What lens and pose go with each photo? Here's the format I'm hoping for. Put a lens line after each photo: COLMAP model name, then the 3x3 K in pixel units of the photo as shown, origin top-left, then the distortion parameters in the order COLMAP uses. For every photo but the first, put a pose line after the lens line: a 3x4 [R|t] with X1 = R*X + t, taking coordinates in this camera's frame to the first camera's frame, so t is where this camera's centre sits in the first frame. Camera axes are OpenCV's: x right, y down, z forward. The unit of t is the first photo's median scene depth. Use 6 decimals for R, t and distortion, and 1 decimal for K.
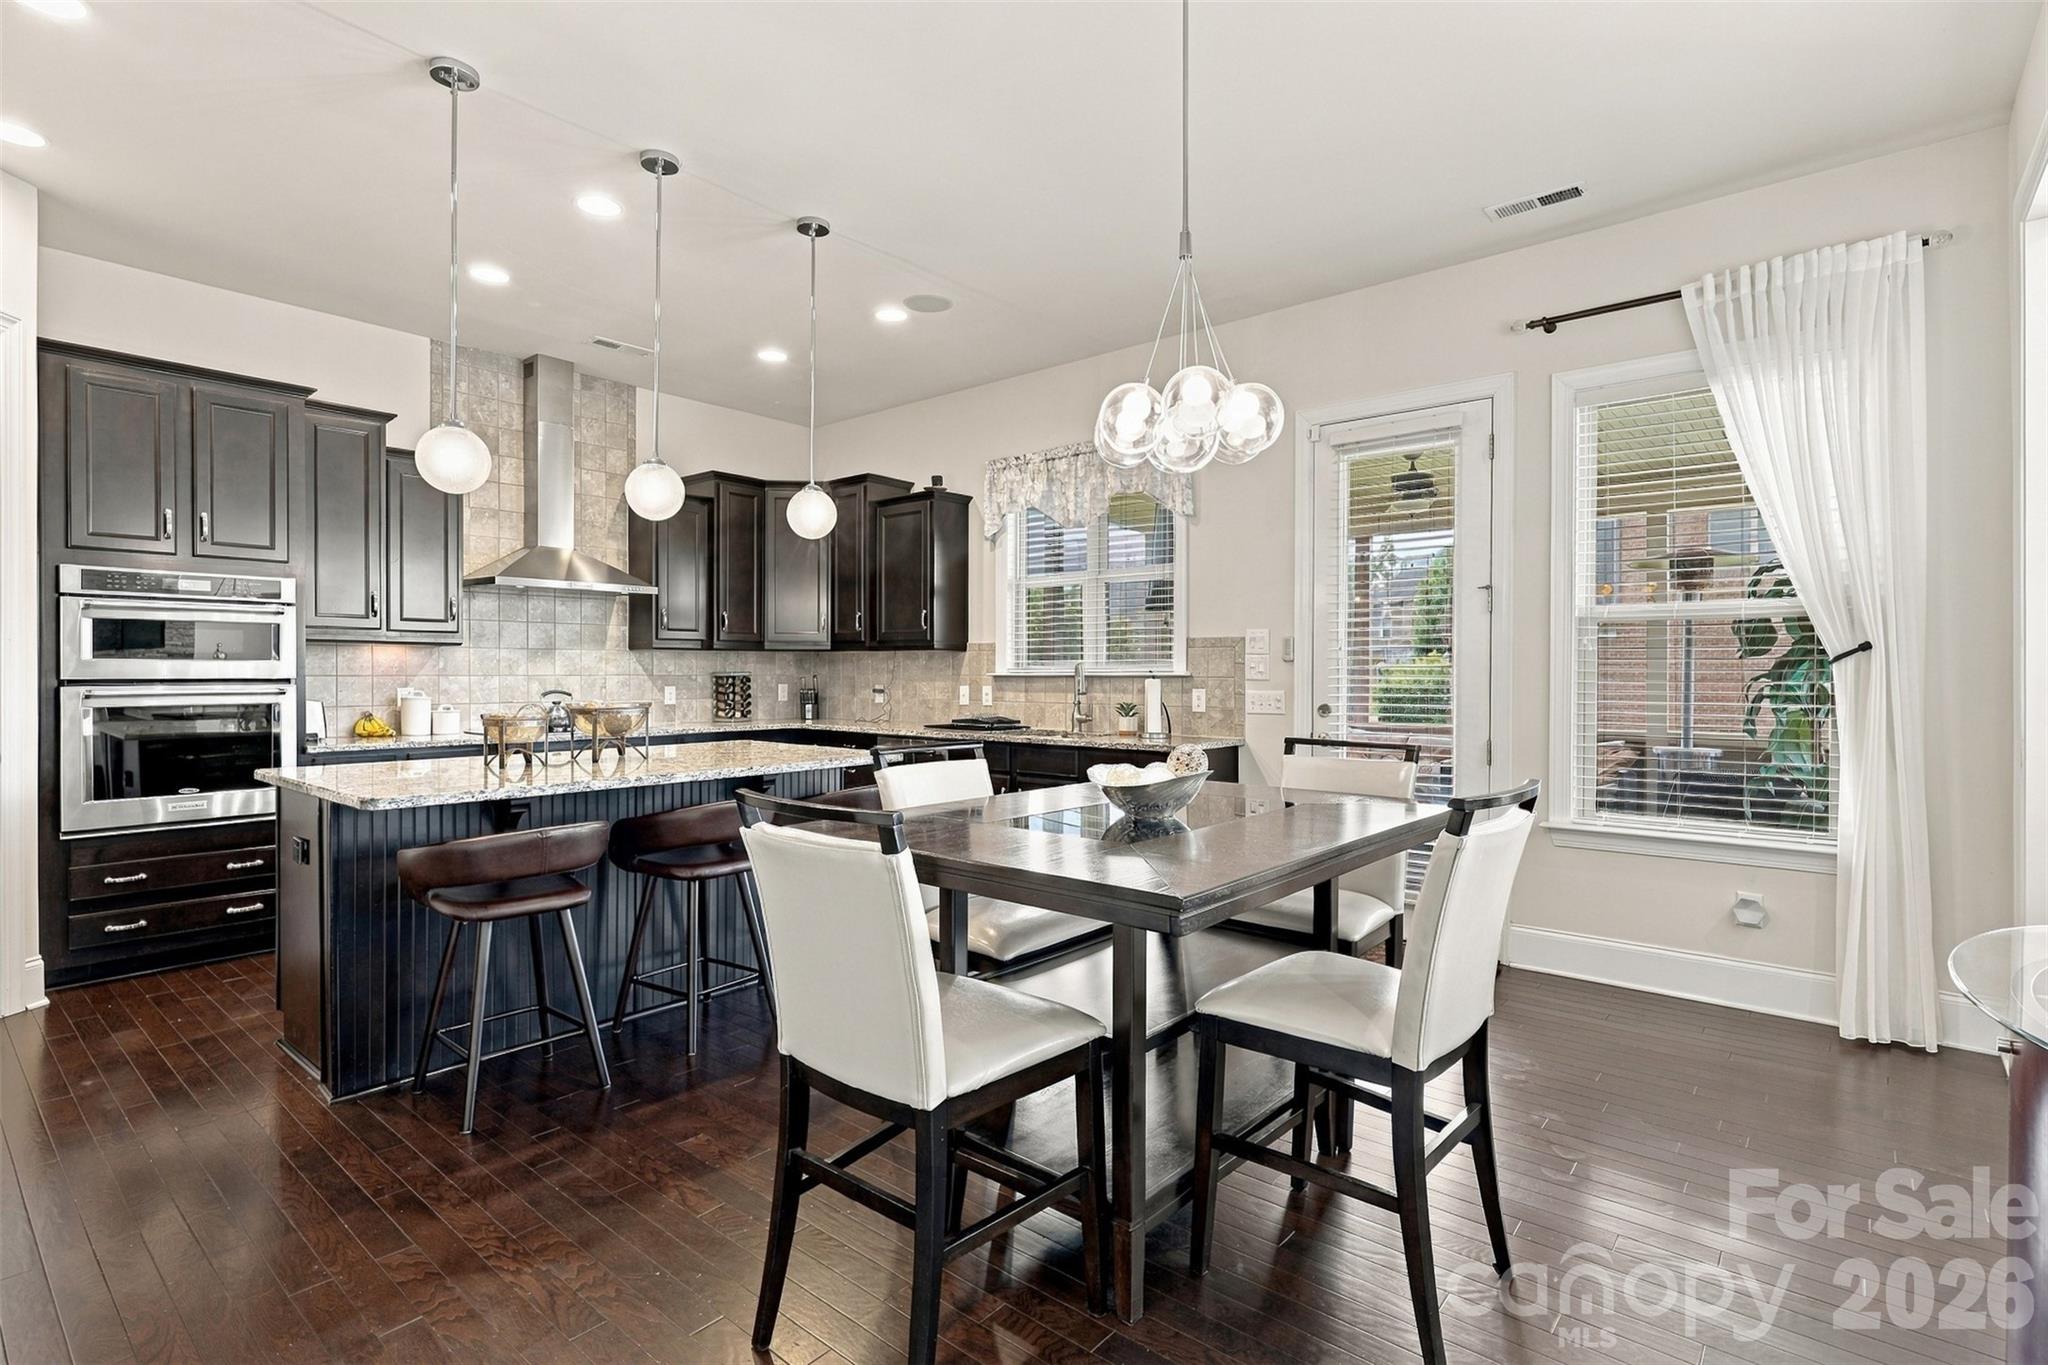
lens RADIAL K [[978.0, 0, 1021.7], [0, 978.0, 680.8], [0, 0, 1]] dist [0.004732, 0.000030]
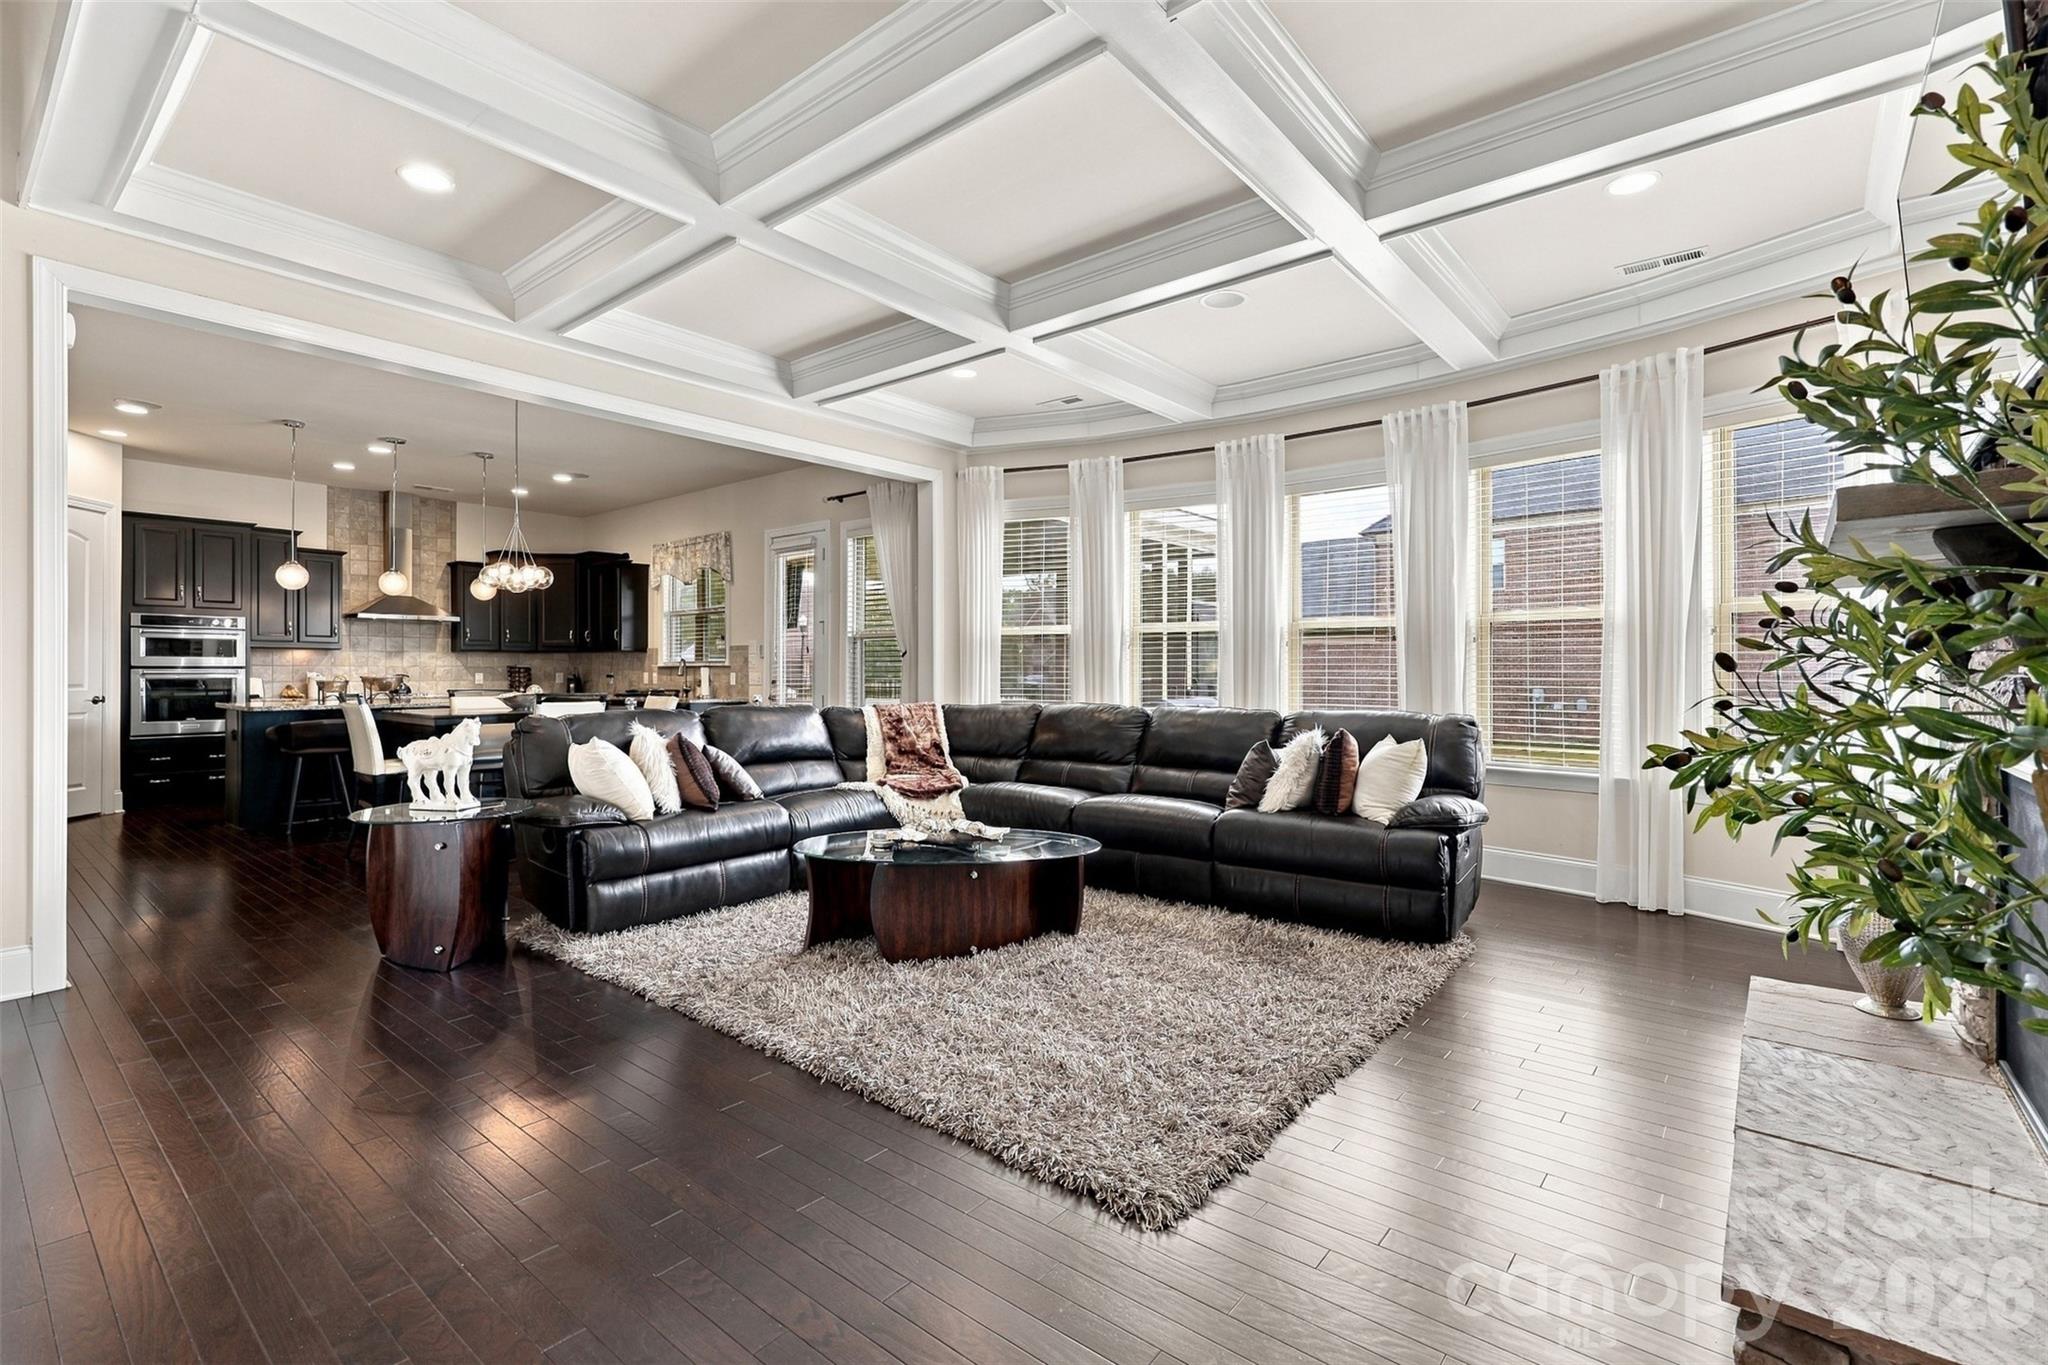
lens RADIAL K [[914.8, 0, 1032.1], [0, 914.8, 671.6], [0, 0, 1]] dist [-0.001469, -0.000106]
pose [[0.999928, -0.001080, 0.011949, 0.770194], [0.001220, 0.999931, -0.011710, 0.029293], [-0.011935, 0.011724, 0.999860, -0.811237]]
